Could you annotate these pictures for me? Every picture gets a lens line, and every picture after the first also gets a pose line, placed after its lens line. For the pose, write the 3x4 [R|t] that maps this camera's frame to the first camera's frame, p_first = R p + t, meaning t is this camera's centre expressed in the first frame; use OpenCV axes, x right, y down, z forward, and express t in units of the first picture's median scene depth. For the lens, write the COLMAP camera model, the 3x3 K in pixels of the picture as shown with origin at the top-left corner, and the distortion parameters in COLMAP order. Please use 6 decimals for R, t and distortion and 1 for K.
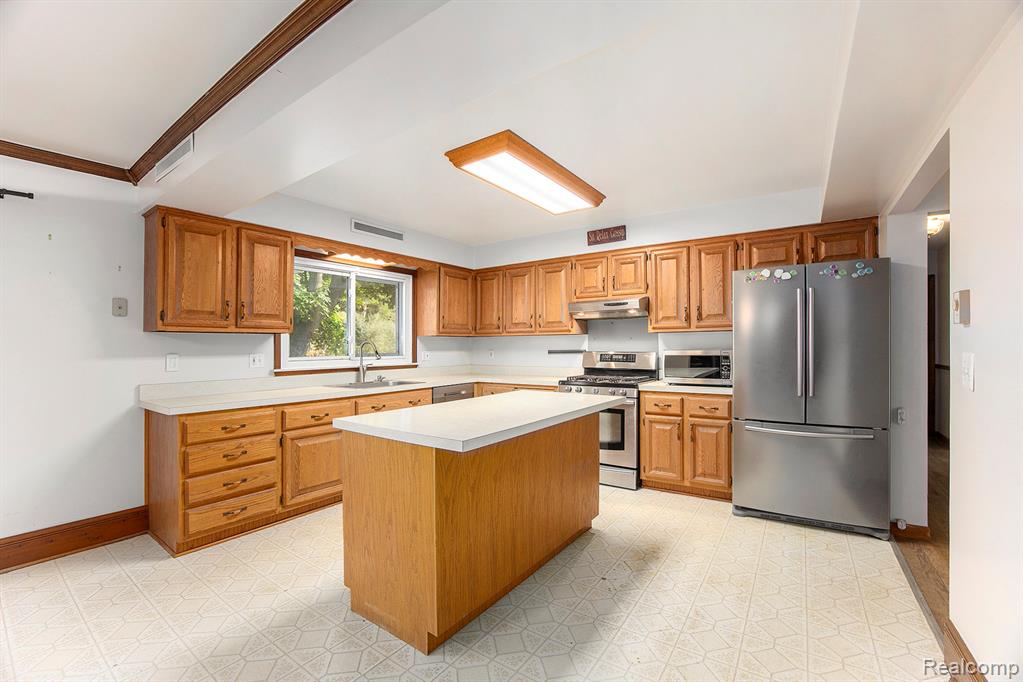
lens RADIAL K [[421.3, 0, 514.3], [0, 421.3, 347.5], [0, 0, 1]] dist [-0.041457, 0.004227]
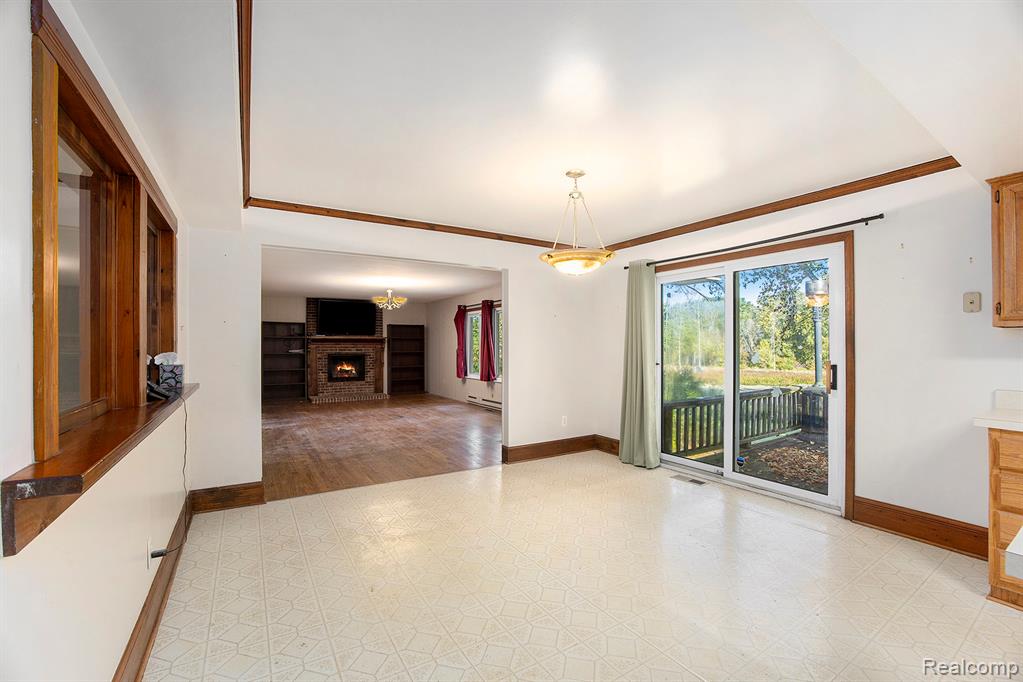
lens RADIAL K [[421.3, 0, 490.3], [0, 421.3, 338.7], [0, 0, 1]] dist [-0.041457, 0.004227]
pose [[-0.378582, -0.000785, -0.925567, 0.279900], [0.001232, 0.999998, -0.001352, -0.016490], [0.925567, -0.001652, -0.378581, 0.329315]]
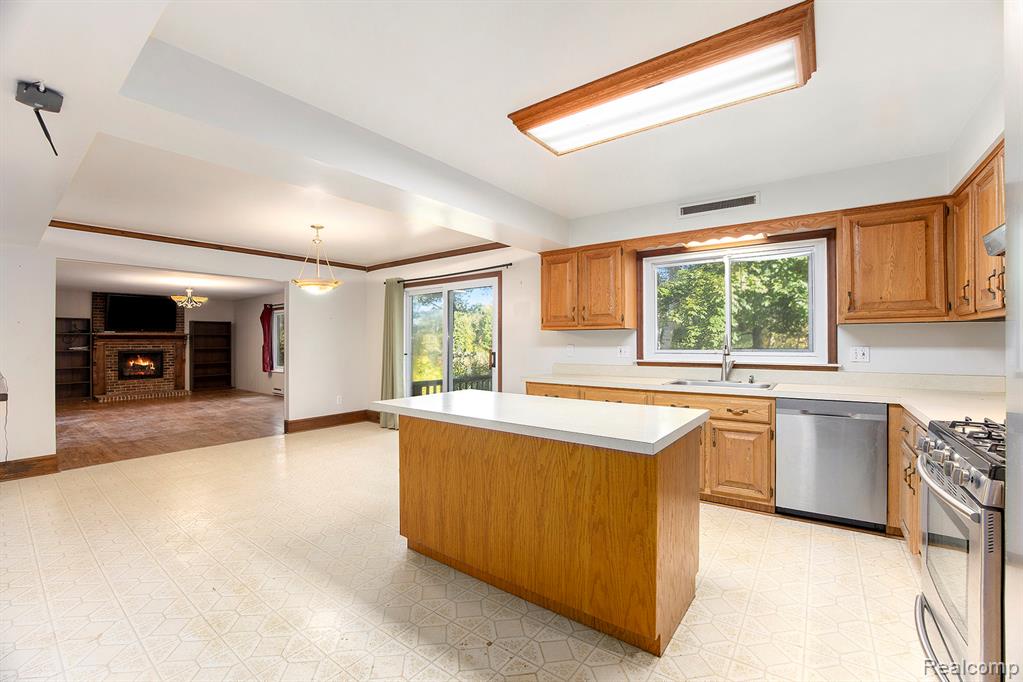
lens RADIAL K [[421.3, 0, 481.5], [0, 421.3, 333.7], [0, 0, 1]] dist [-0.041457, 0.004227]
pose [[-0.029162, -0.003915, -0.999567, 0.775144], [0.001000, 0.999992, -0.003945, -0.018906], [0.999574, -0.001114, -0.029158, 0.780201]]
